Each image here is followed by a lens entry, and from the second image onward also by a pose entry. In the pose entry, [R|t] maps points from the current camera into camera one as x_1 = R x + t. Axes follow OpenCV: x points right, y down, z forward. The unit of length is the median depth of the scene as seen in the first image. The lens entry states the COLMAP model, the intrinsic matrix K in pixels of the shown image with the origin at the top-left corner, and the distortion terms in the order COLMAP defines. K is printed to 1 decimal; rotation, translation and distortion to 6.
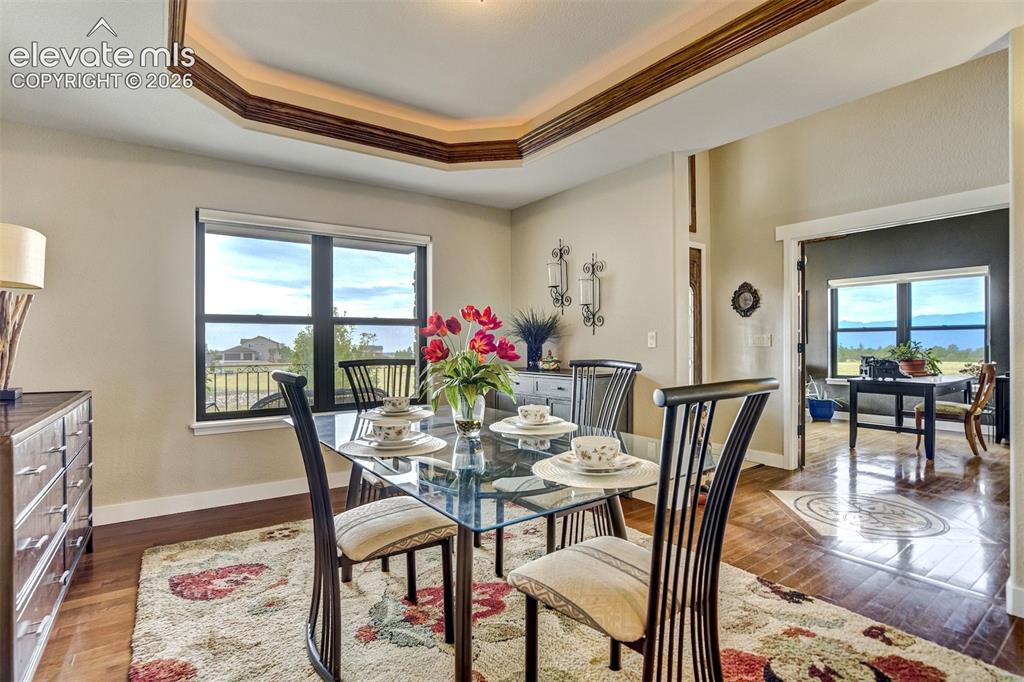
lens RADIAL K [[486.9, 0, 517.8], [0, 486.9, 343.7], [0, 0, 1]] dist [-0.018628, 0.000386]
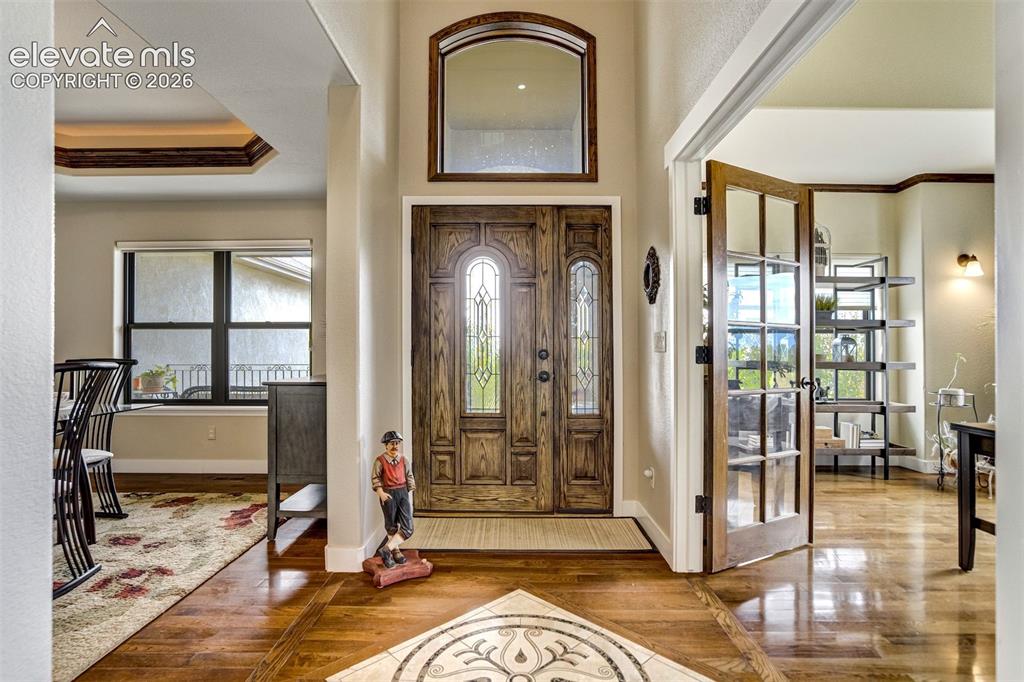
lens RADIAL K [[486.9, 0, 517.8], [0, 486.9, 343.7], [0, 0, 1]] dist [-0.018628, 0.000386]
pose [[0.814474, 0.001097, -0.580199, 0.869437], [-0.001739, 0.999998, -0.000551, -0.004311], [0.580197, 0.001458, 0.814475, 0.500020]]
